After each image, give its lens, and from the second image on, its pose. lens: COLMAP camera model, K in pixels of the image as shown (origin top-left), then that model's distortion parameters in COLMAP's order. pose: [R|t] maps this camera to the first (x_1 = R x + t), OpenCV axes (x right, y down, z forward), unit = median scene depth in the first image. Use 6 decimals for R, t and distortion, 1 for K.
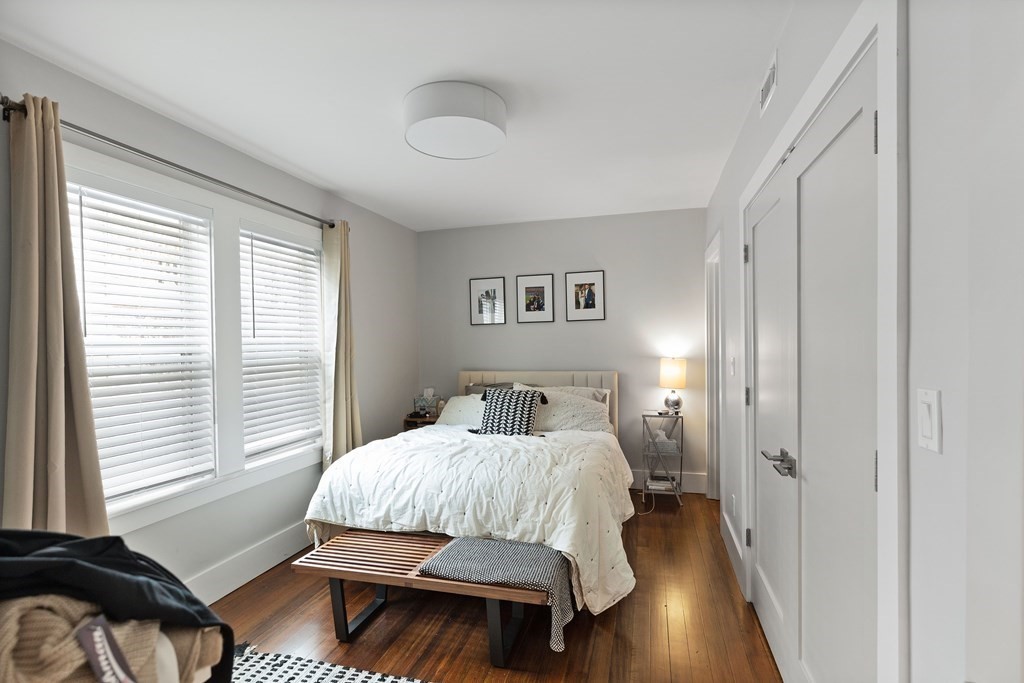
lens RADIAL K [[464.9, 0, 514.4], [0, 464.9, 346.5], [0, 0, 1]] dist [-0.002579, -0.000230]
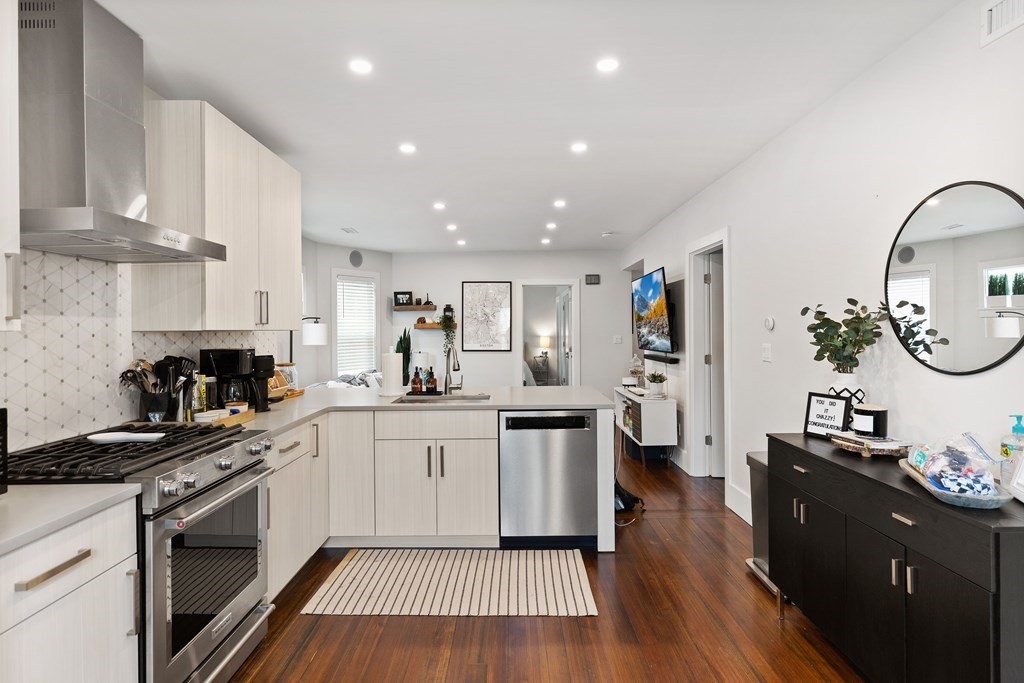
lens RADIAL K [[566.6, 0, 517.5], [0, 566.6, 336.7], [0, 0, 1]] dist [0.007818, -0.000006]
pose [[0.960549, 0.006635, 0.278031, -0.808205], [-0.007615, 0.999968, 0.002446, 0.022087], [-0.278006, -0.004467, 0.960569, -2.356384]]
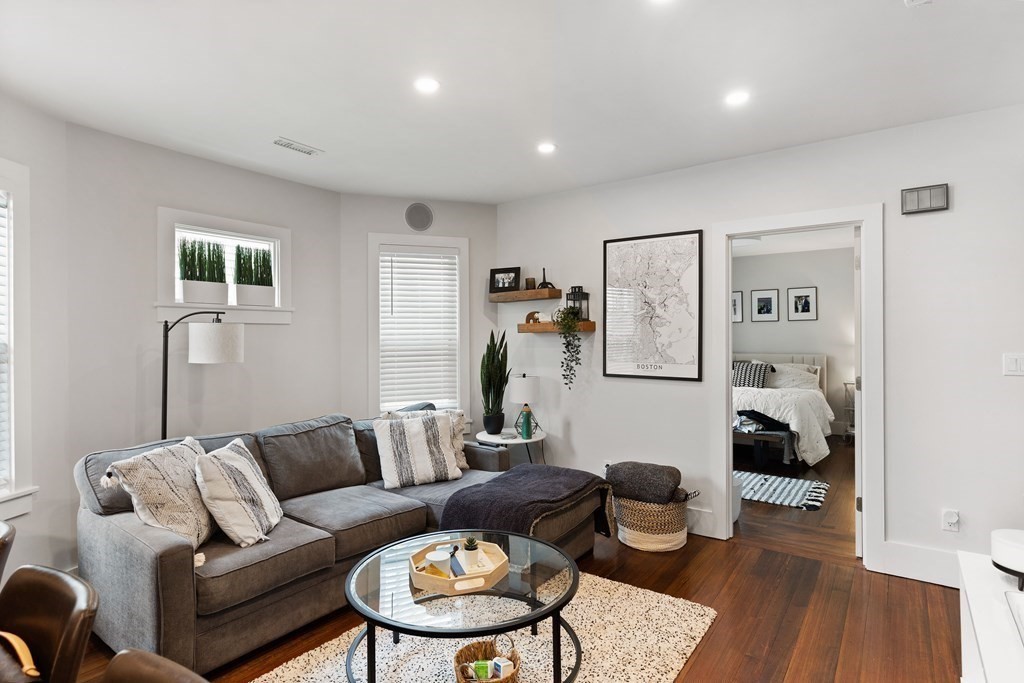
lens RADIAL K [[566.6, 0, 493.0], [0, 566.6, 334.1], [0, 0, 1]] dist [0.007818, -0.000006]
pose [[0.938579, 0.008767, -0.344952, -0.176649], [-0.010839, 0.999933, -0.004078, 0.007756], [0.344893, 0.007567, 0.938612, -1.239738]]
